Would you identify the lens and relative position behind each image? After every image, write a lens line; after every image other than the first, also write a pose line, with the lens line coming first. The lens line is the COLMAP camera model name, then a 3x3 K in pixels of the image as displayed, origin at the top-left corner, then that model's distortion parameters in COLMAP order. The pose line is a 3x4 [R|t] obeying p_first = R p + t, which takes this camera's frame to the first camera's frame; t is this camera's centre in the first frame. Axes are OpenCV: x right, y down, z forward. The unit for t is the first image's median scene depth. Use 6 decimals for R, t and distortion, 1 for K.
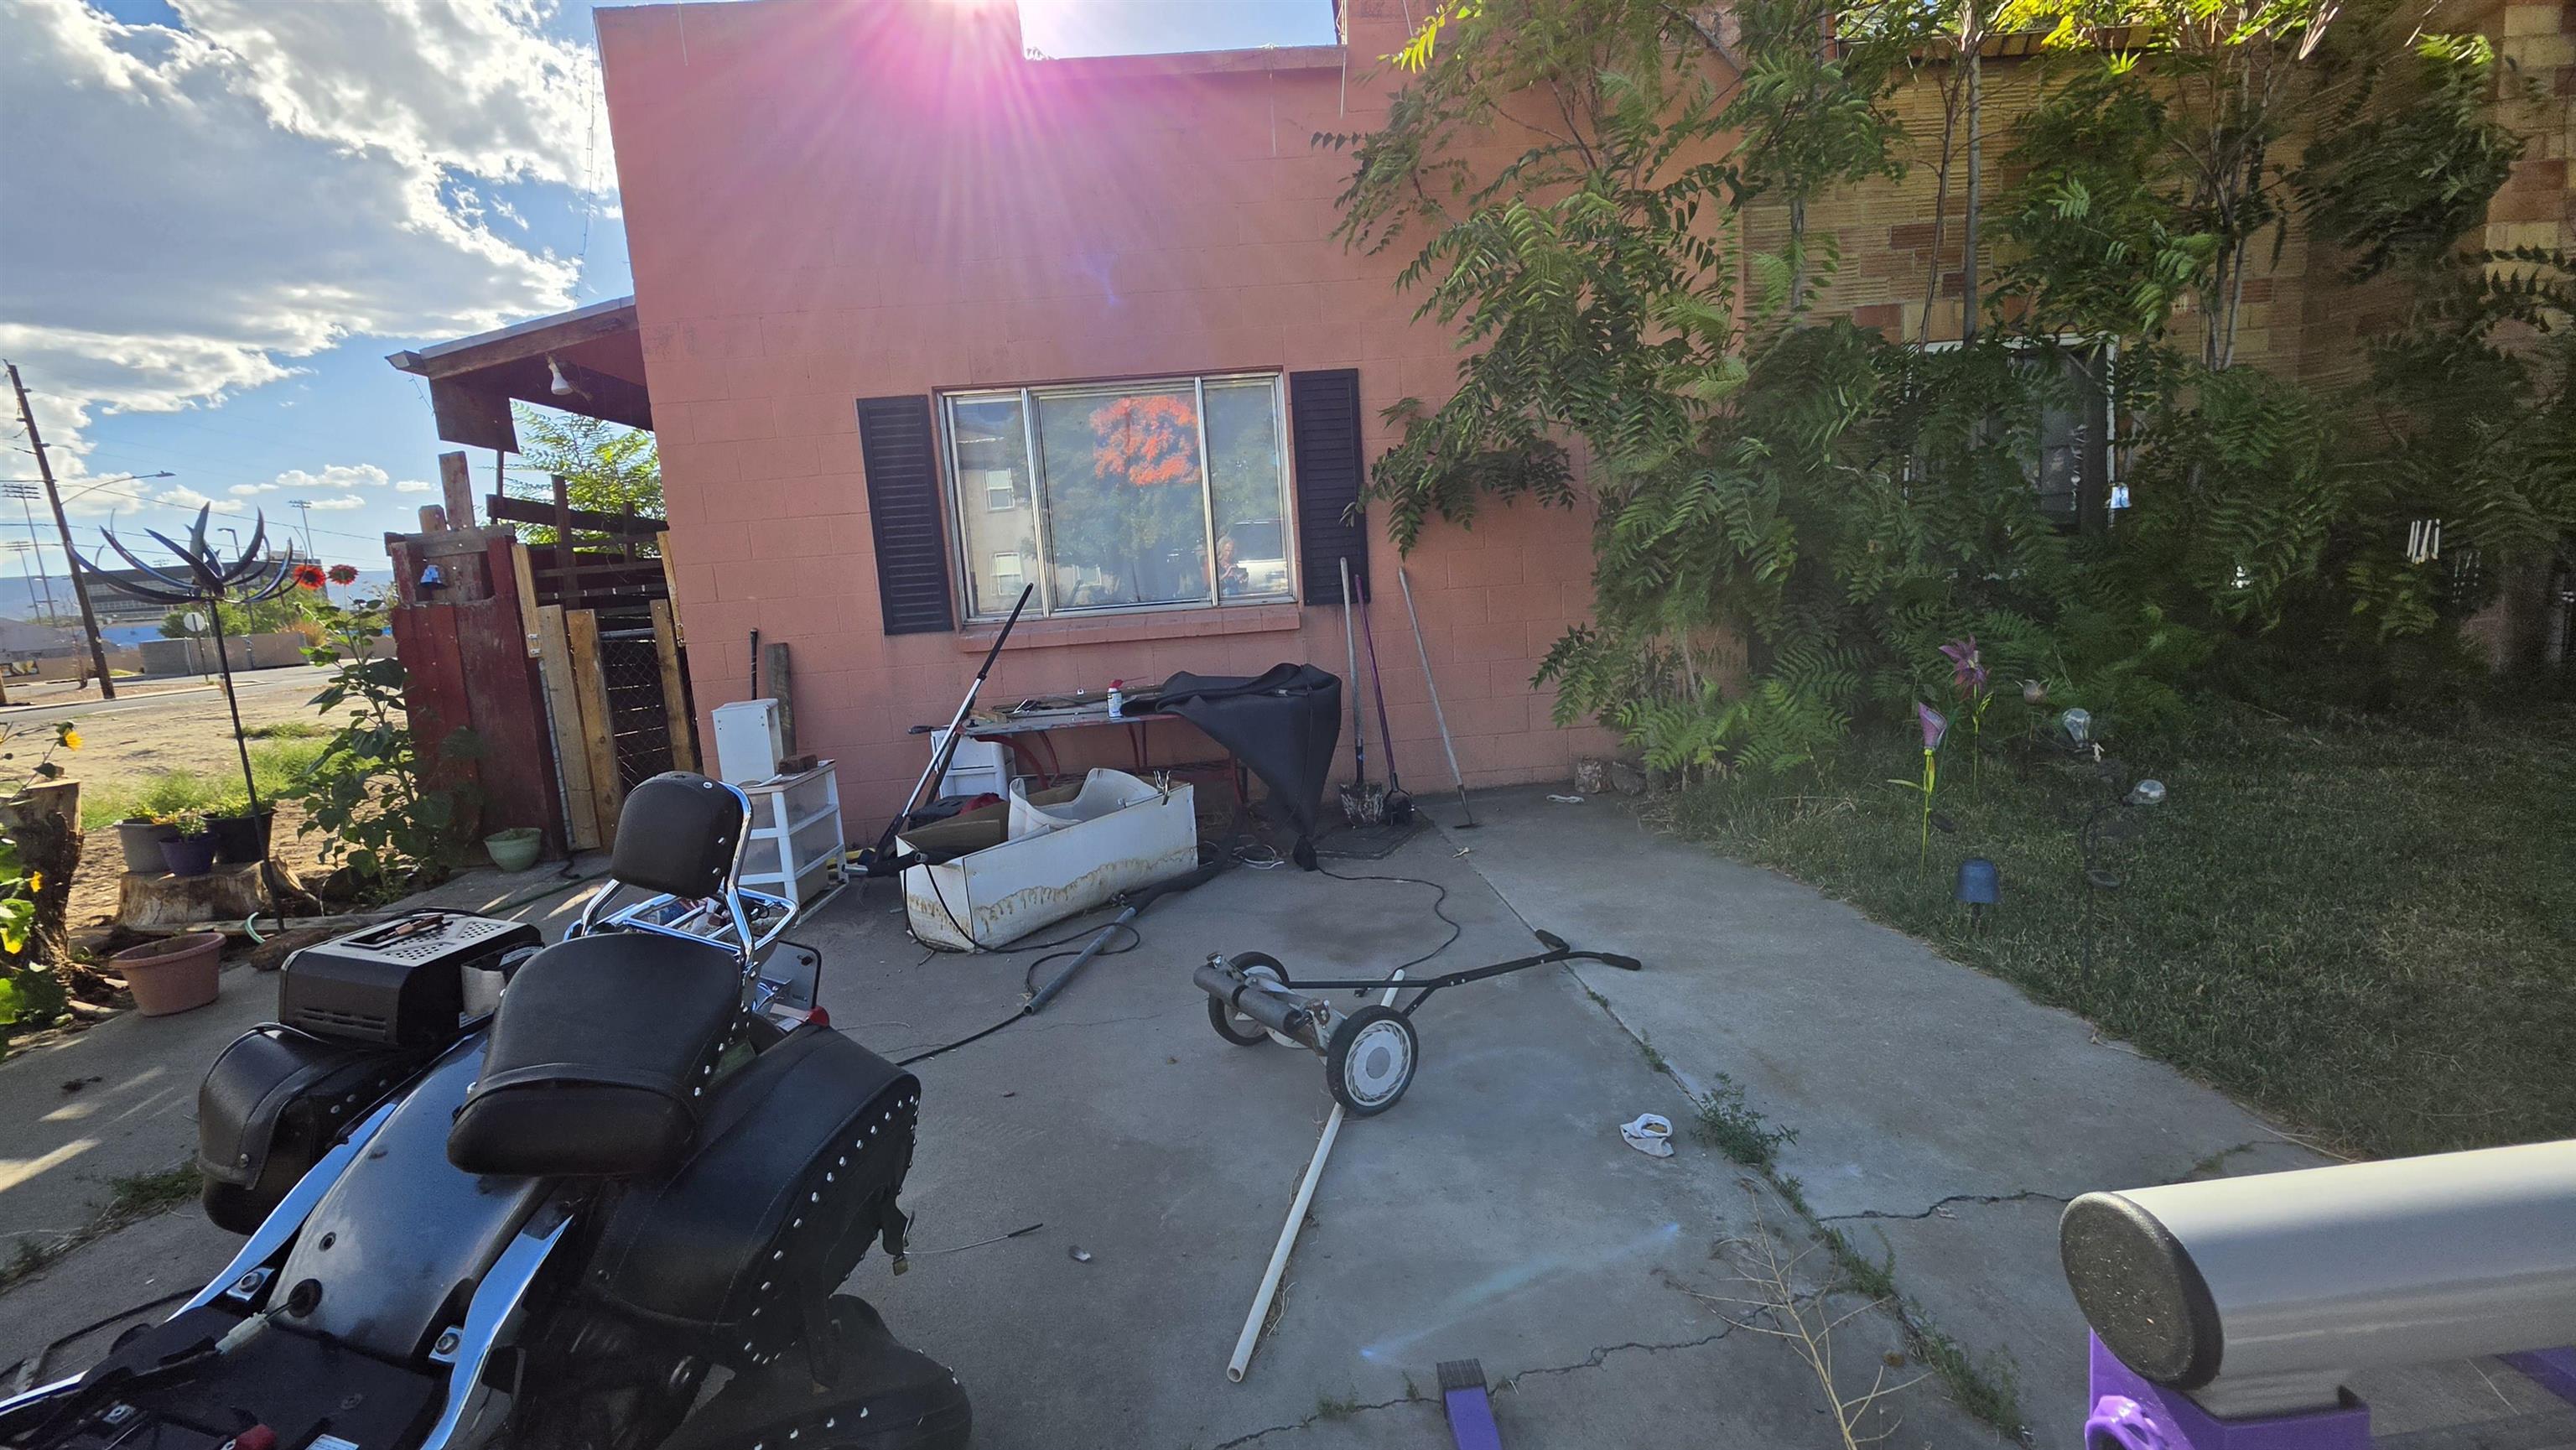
lens RADIAL K [[1033.3, 0, 1288.0], [0, 1033.3, 725.0], [0, 0, 1]] dist [0.000671, -0.003118]
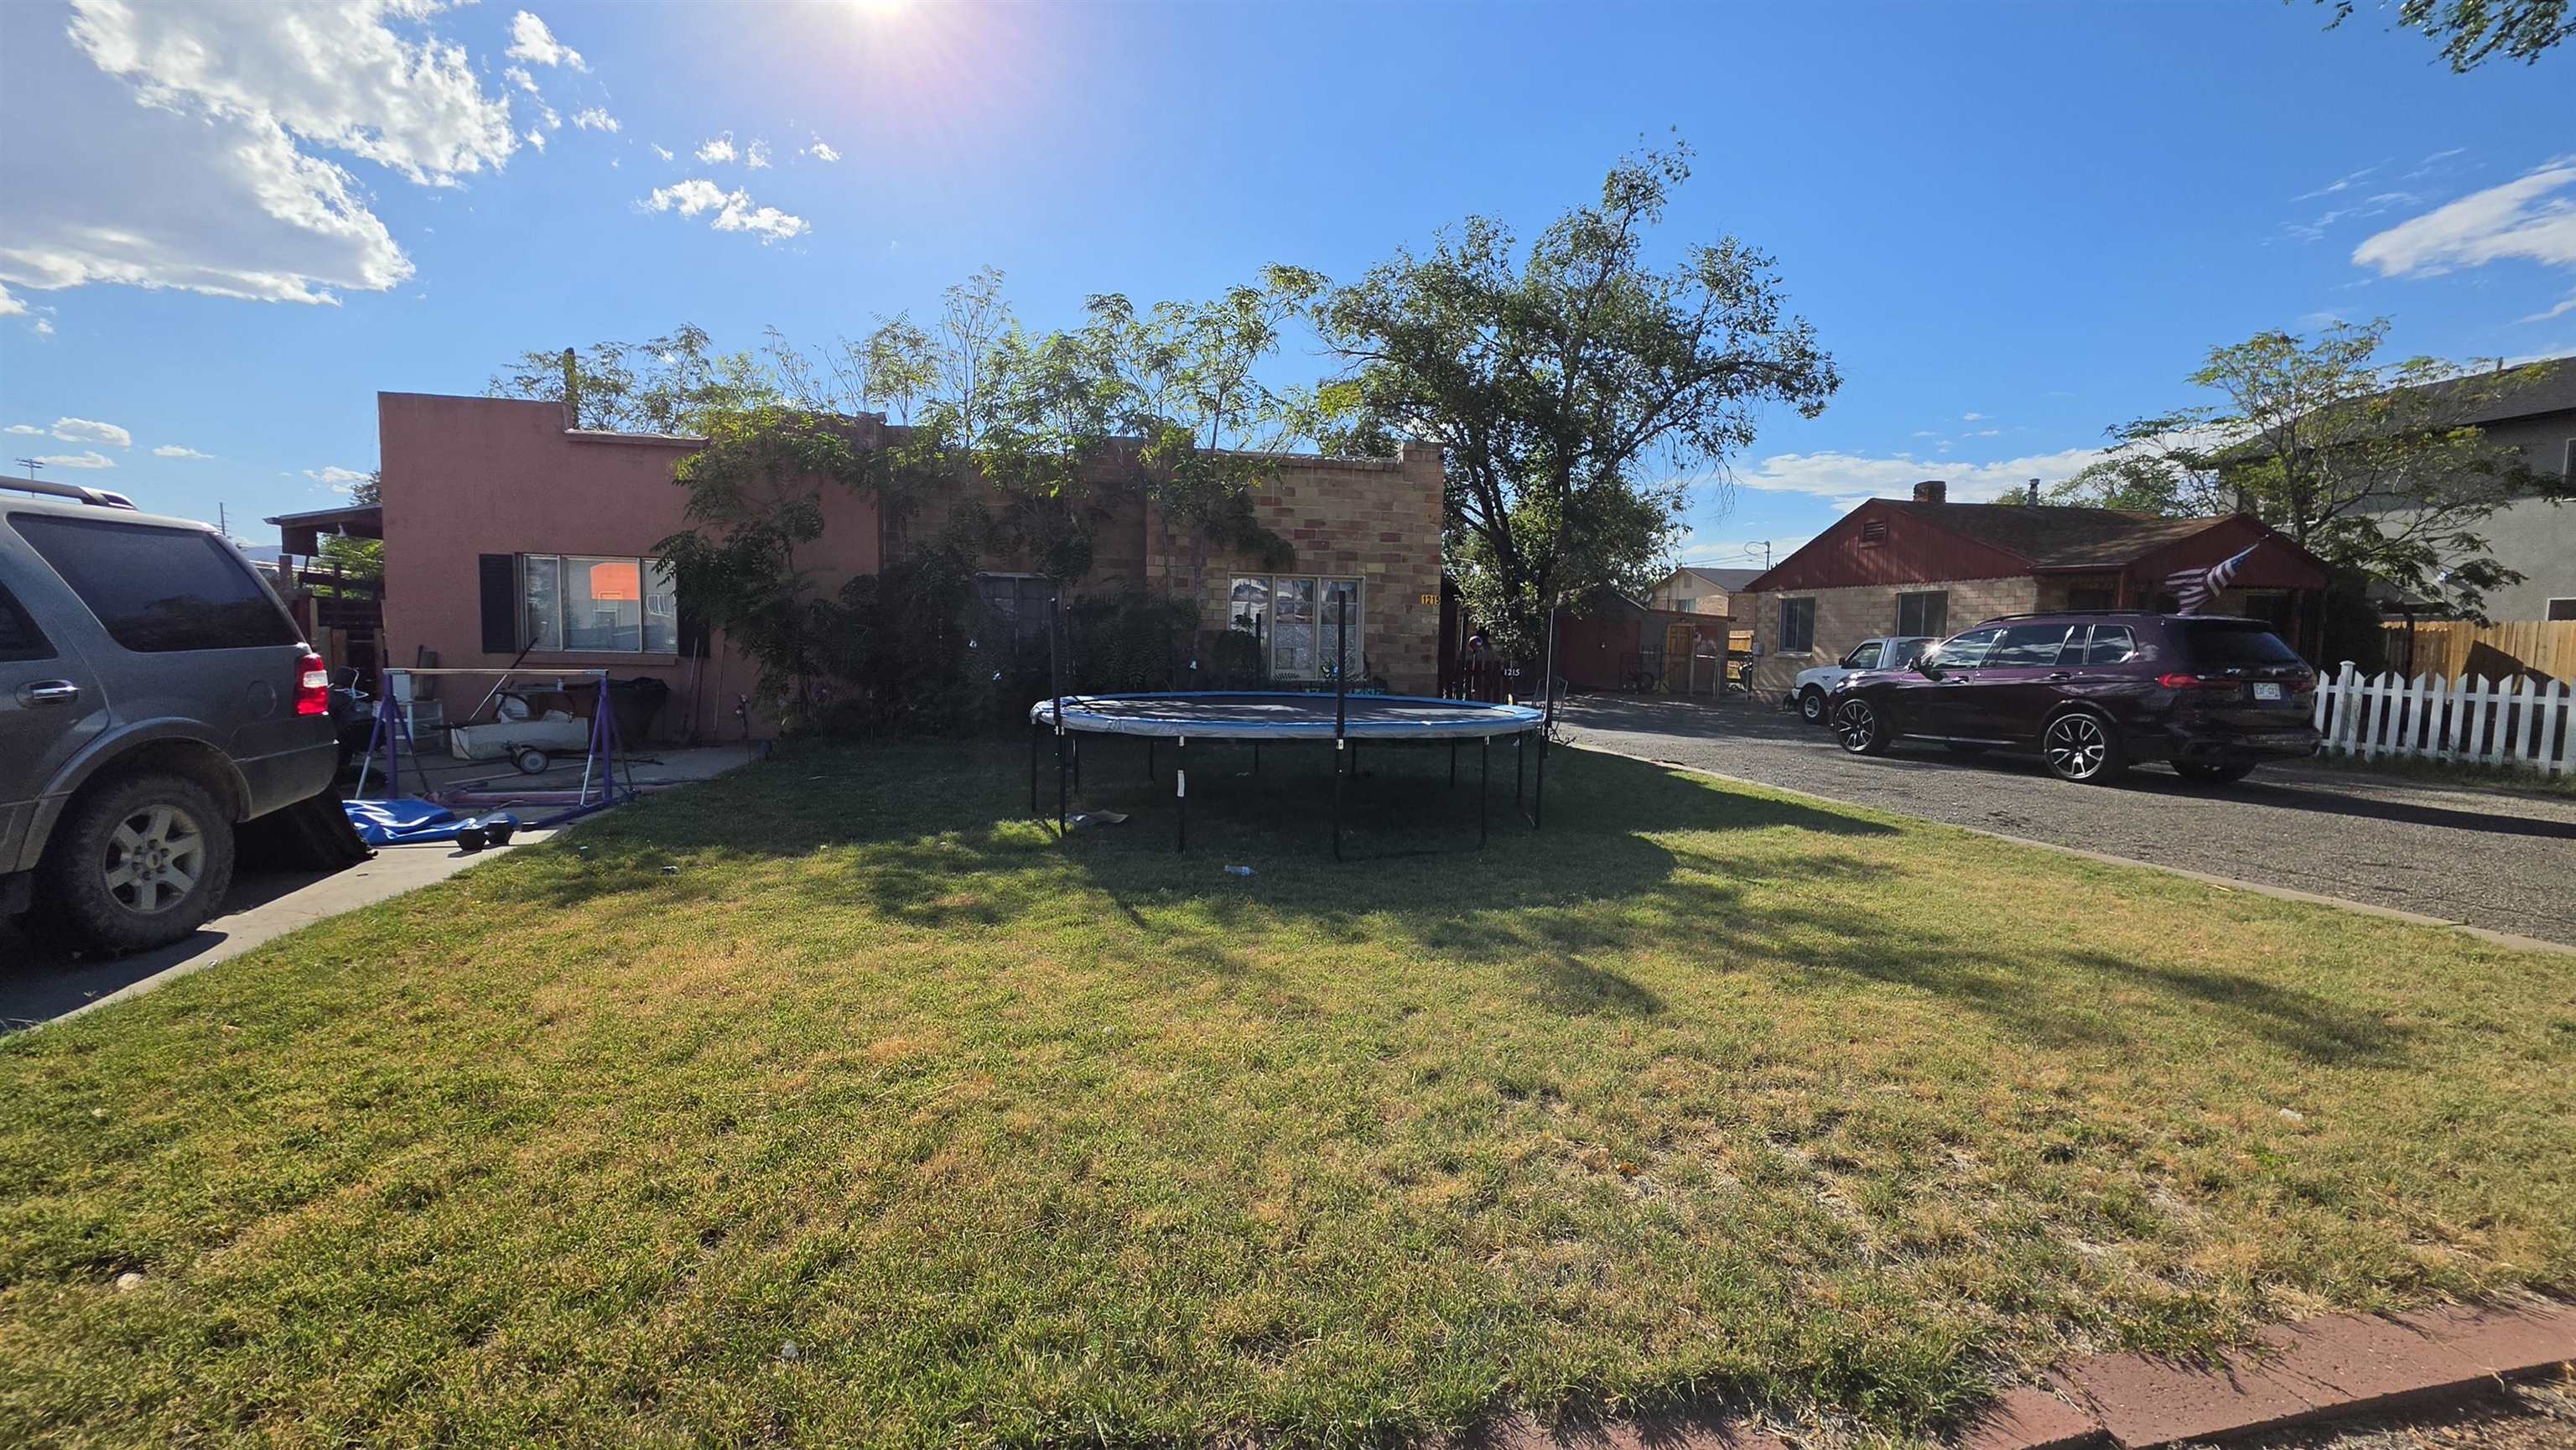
lens RADIAL K [[1012.6, 0, 1288.0], [0, 1012.6, 725.0], [0, 0, 1]] dist [-0.000650, -0.000222]
pose [[0.985941, 0.080077, 0.146656, 1.669048], [-0.070951, 0.995264, -0.066443, 0.154139], [-0.151282, 0.055103, 0.986954, -2.358897]]
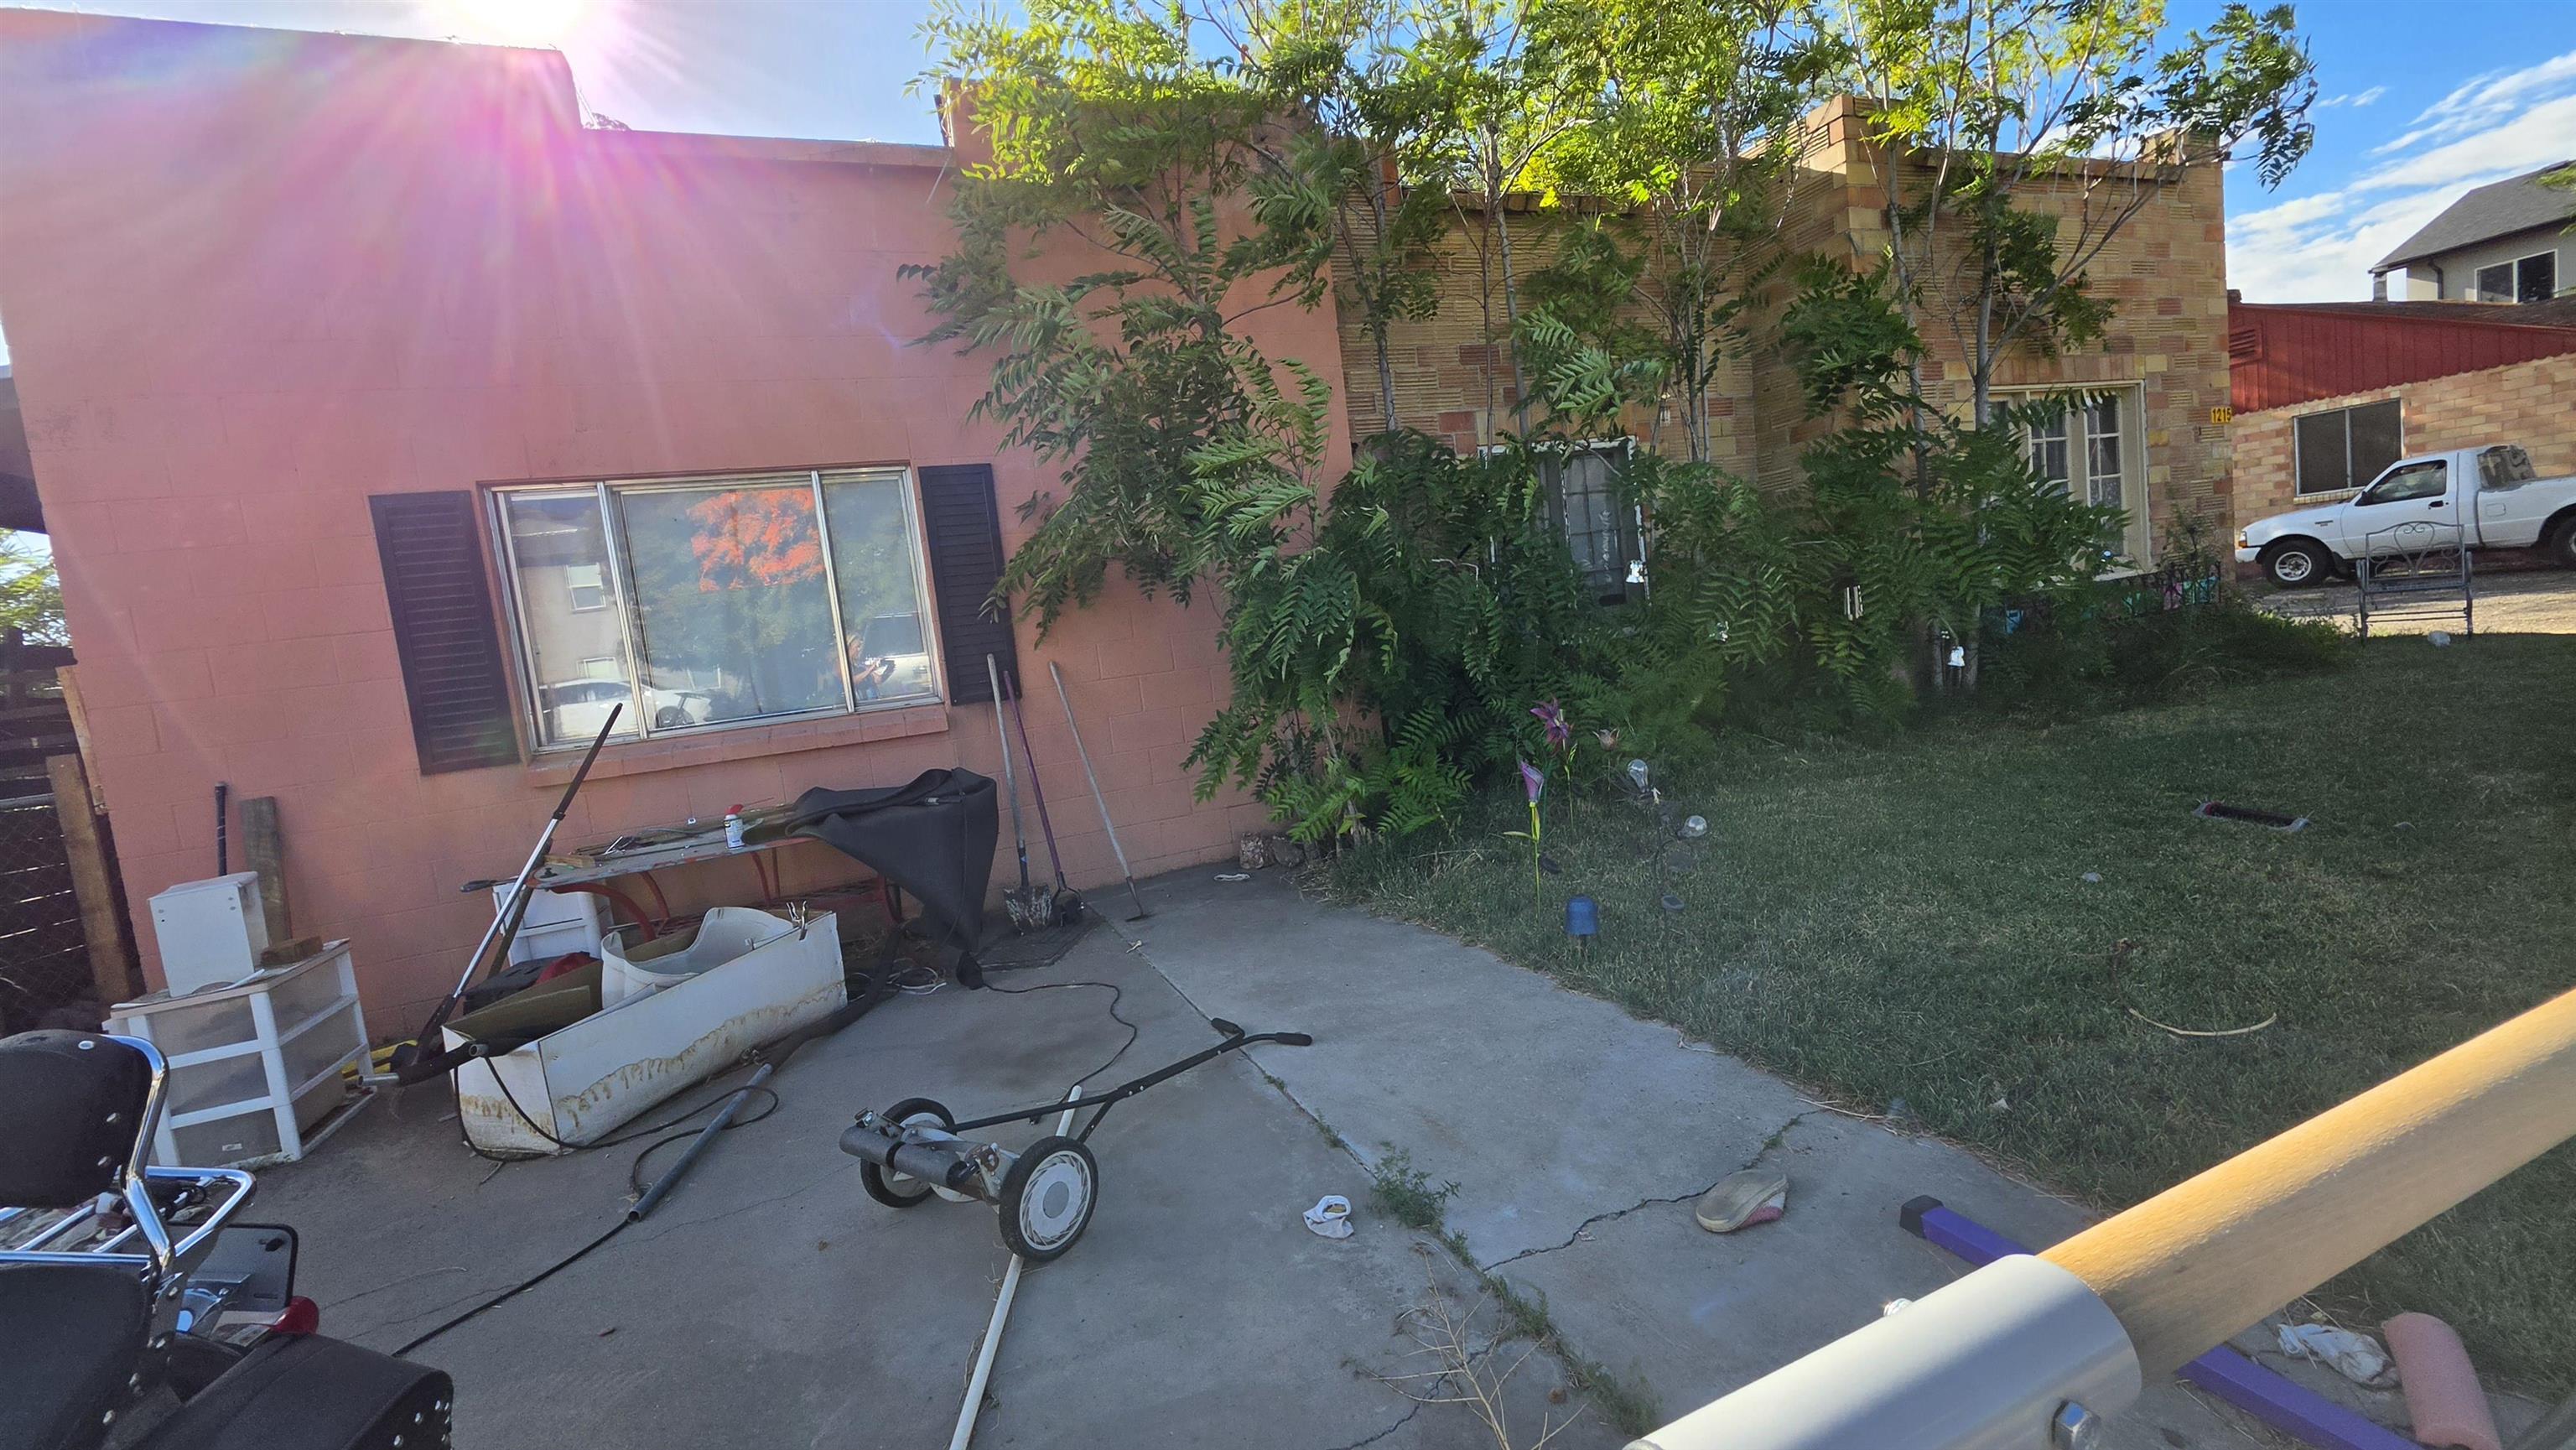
lens RADIAL K [[1025.7, 0, 1288.0], [0, 1025.7, 725.0], [0, 0, 1]] dist [-0.000229, -0.000639]
pose [[0.946515, -0.072716, 0.314359, 0.016894], [0.095921, 0.993641, -0.058966, -0.018443], [-0.308072, 0.085966, 0.947471, 0.007833]]
